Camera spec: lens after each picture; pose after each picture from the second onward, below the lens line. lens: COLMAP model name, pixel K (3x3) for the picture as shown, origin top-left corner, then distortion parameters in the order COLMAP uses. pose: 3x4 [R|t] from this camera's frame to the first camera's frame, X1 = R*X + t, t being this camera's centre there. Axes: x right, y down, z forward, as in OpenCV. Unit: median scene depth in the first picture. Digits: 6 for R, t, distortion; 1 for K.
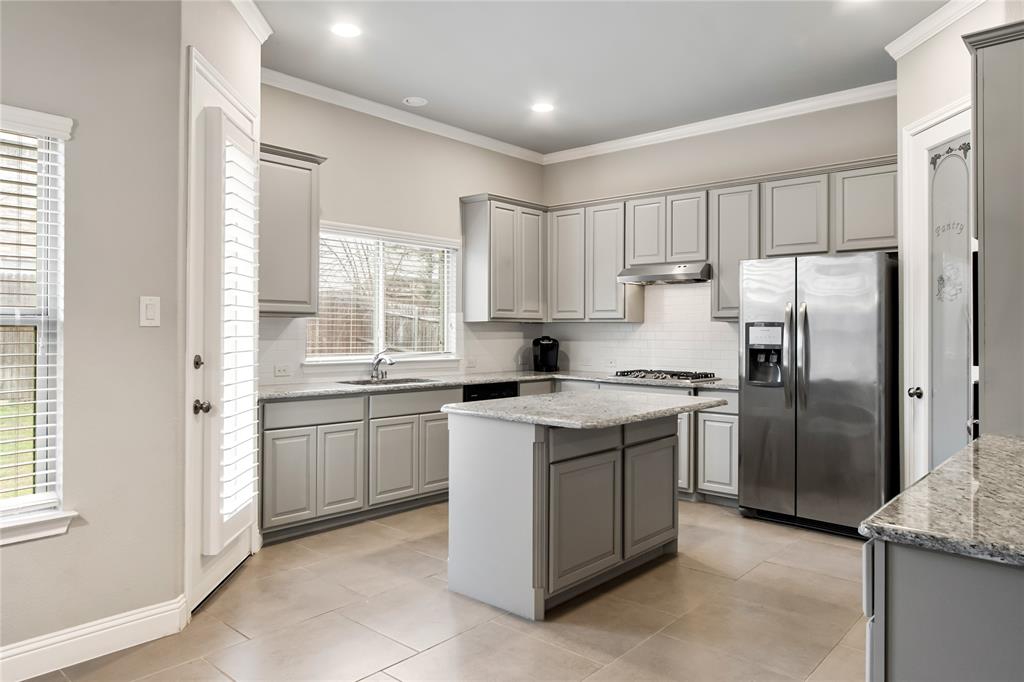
lens RADIAL K [[692.7, 0, 513.6], [0, 692.7, 331.2], [0, 0, 1]] dist [-0.005566, 0.013727]
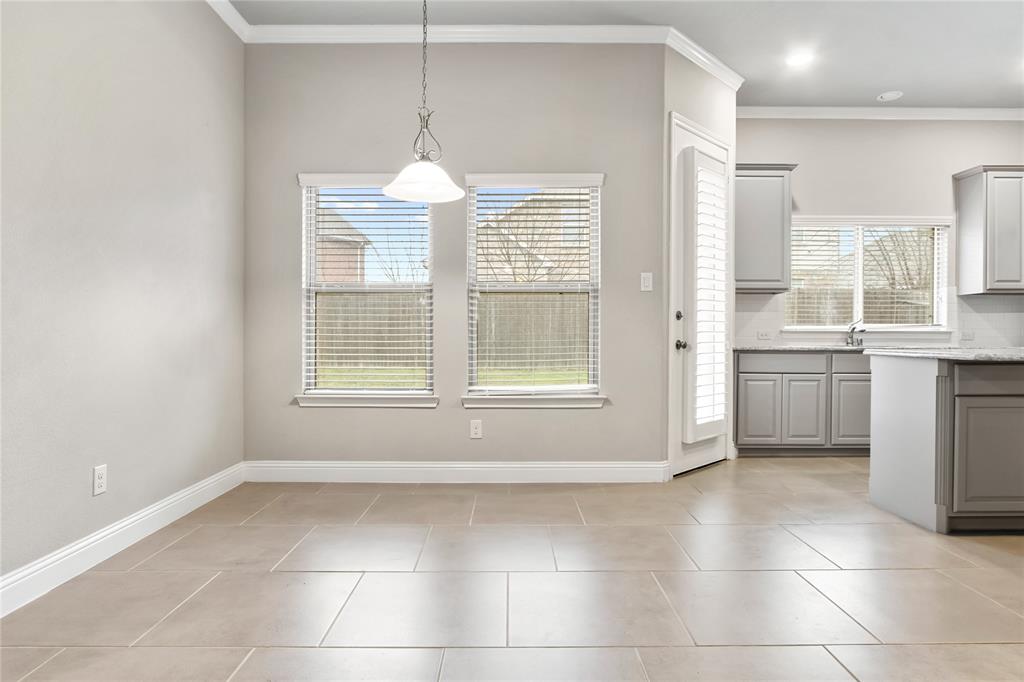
lens RADIAL K [[604.5, 0, 512.8], [0, 604.5, 342.0], [0, 0, 1]] dist [-0.001060, -0.004278]
pose [[0.672094, 0.000005, -0.740466, 0.224143], [0.004271, 0.999983, 0.003883, 0.074968], [0.740453, -0.005772, 0.672083, -0.134758]]
